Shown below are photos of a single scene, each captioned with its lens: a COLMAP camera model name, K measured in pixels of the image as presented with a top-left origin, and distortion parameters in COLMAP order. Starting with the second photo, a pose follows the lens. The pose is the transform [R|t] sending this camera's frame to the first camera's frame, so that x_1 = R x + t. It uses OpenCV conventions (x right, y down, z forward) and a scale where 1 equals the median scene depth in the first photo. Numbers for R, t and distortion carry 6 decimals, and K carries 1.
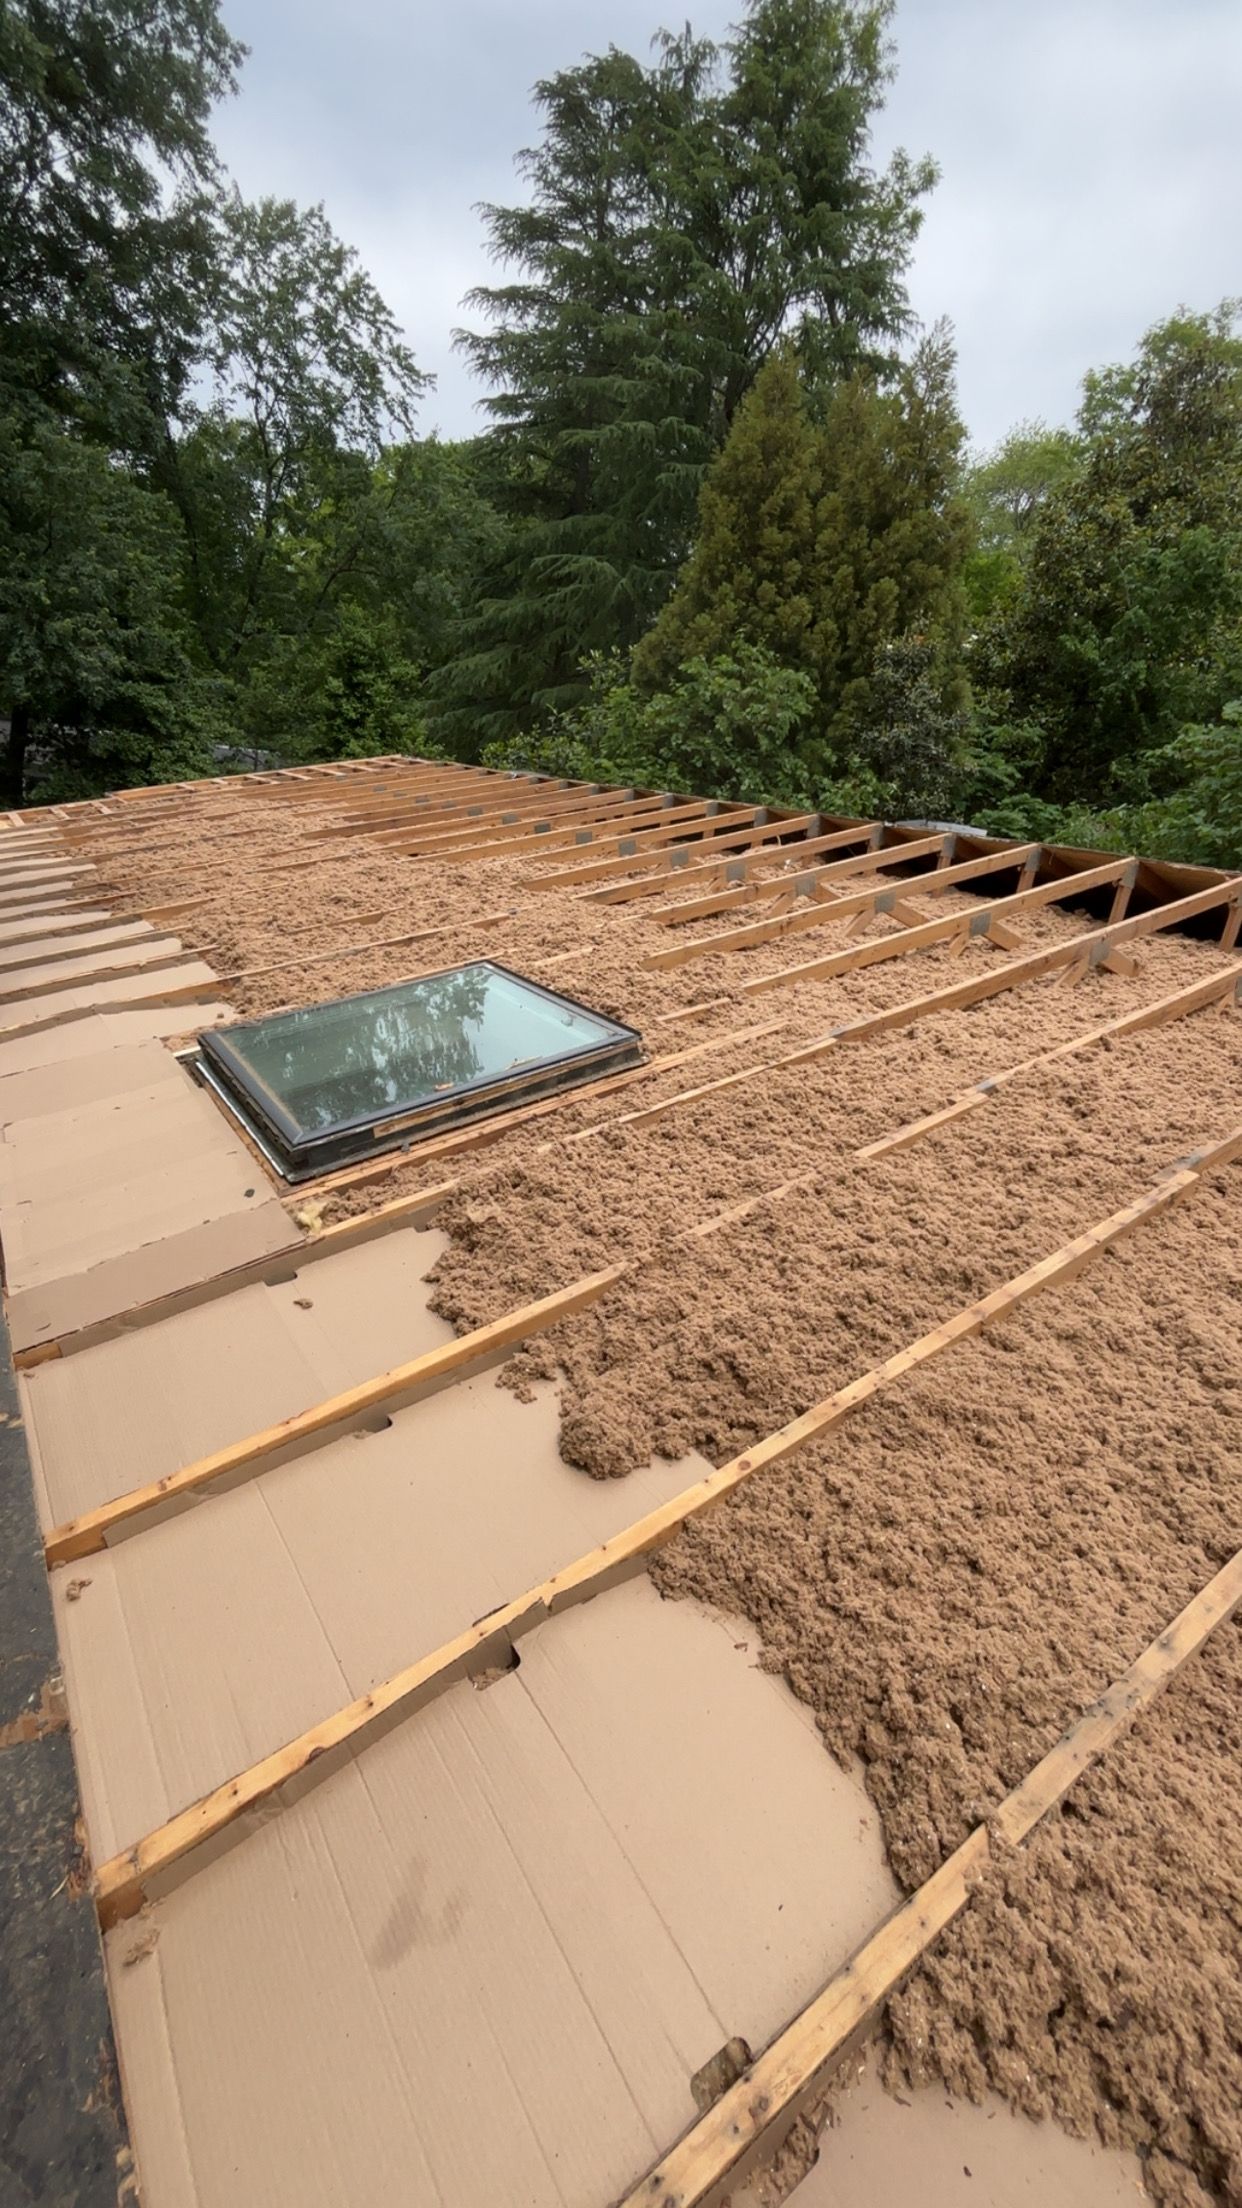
lens RADIAL K [[945.3, 0, 621.1], [0, 945.3, 1101.6], [0, 0, 1]] dist [-0.004173, 0.000078]
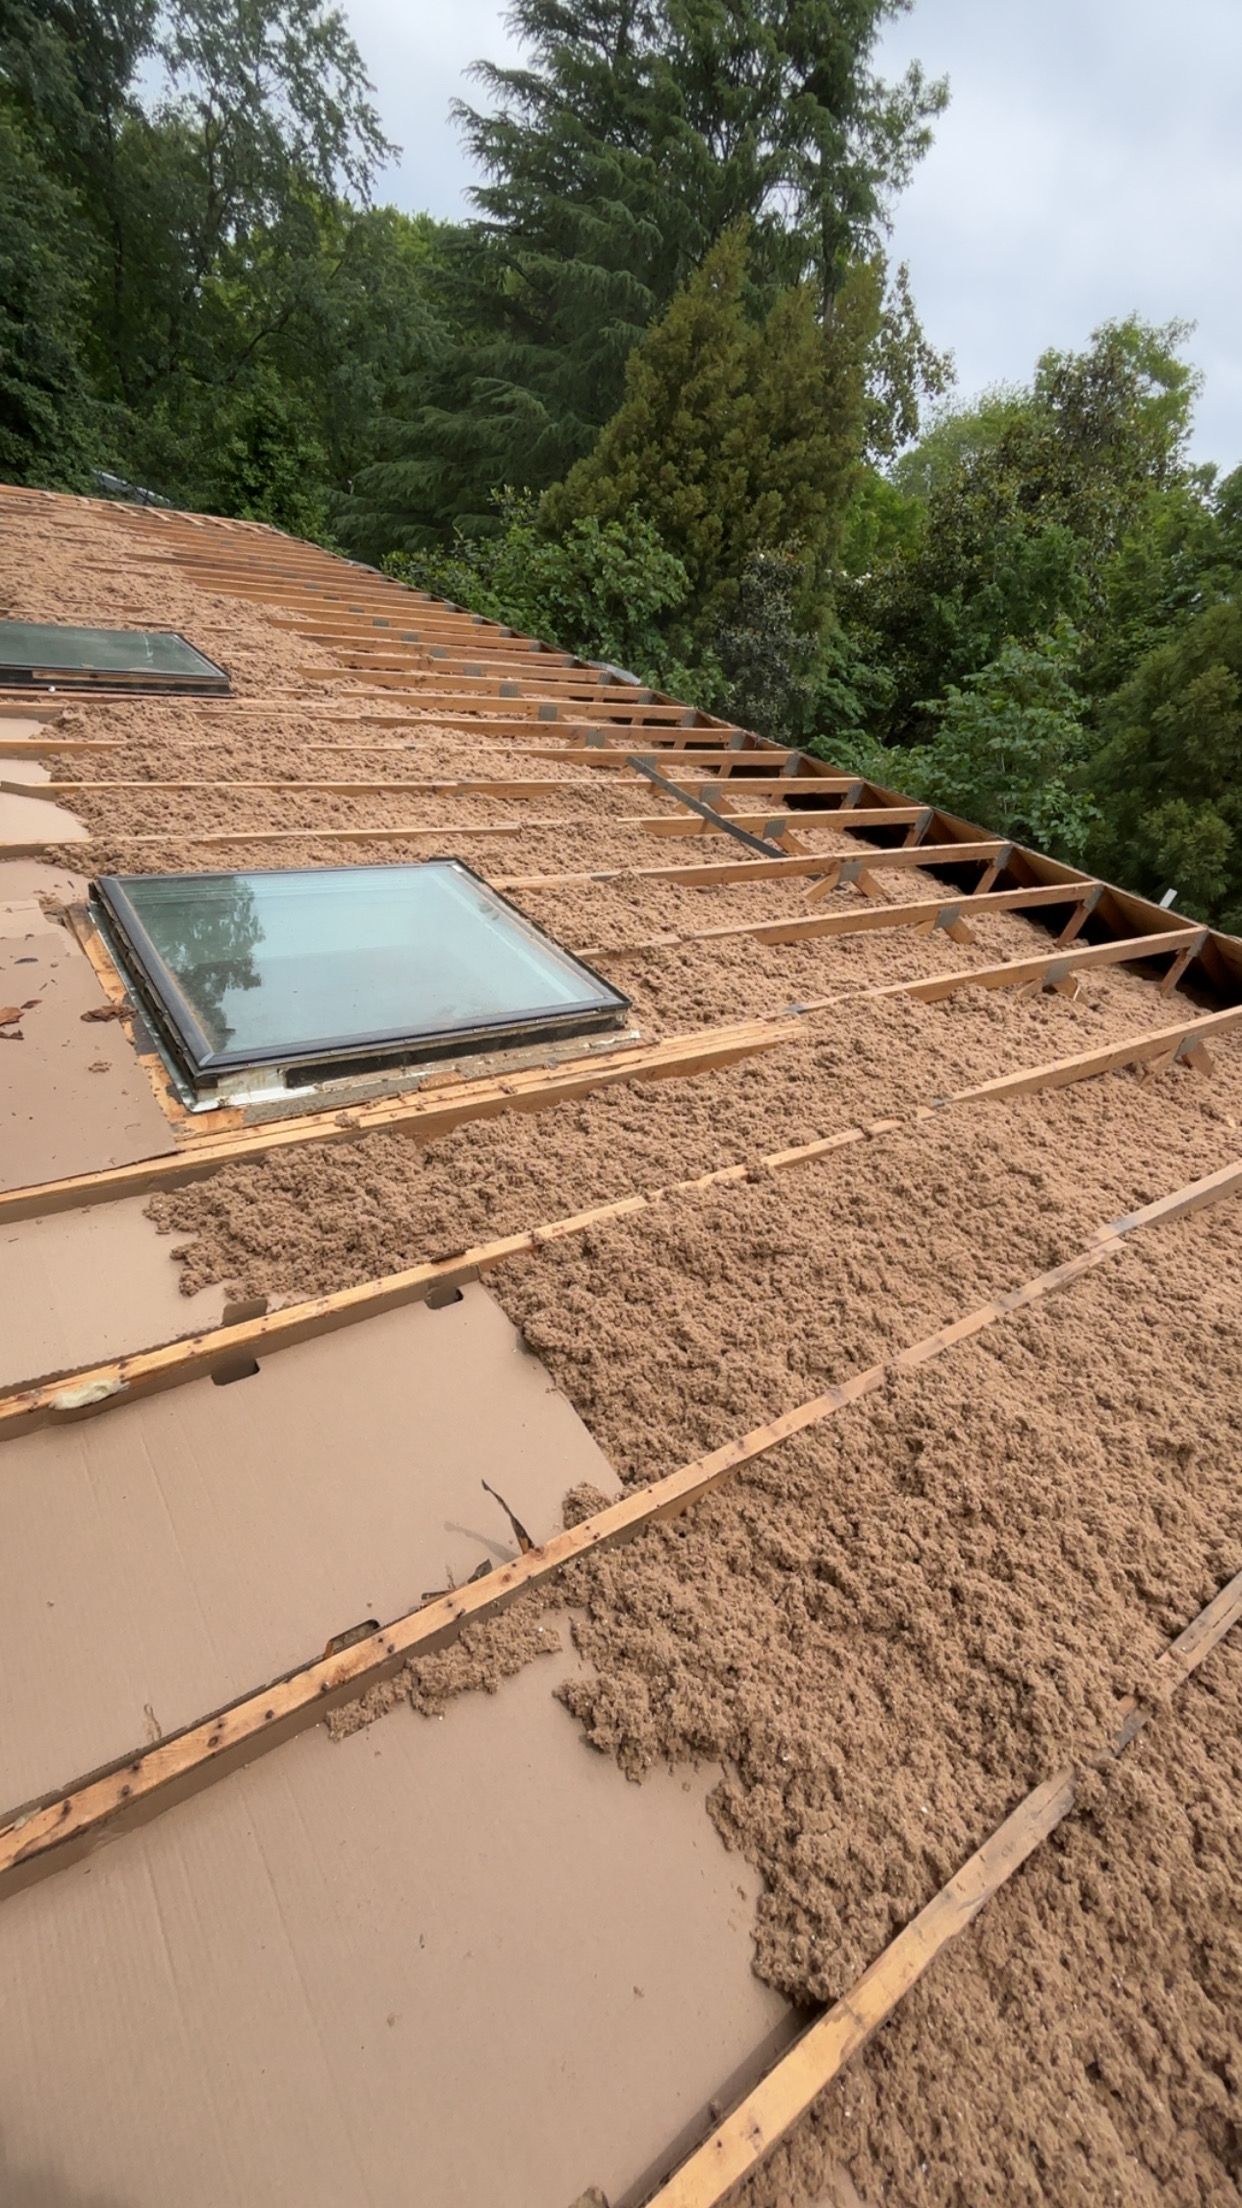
lens RADIAL K [[915.2, 0, 621.0], [0, 915.2, 1104.0], [0, 0, 1]] dist [-0.001456, -0.003515]
pose [[0.971068, 0.189872, 0.144826, 0.084701], [-0.206798, 0.971907, 0.112386, 0.049919], [-0.119418, -0.139085, 0.983054, -0.110297]]
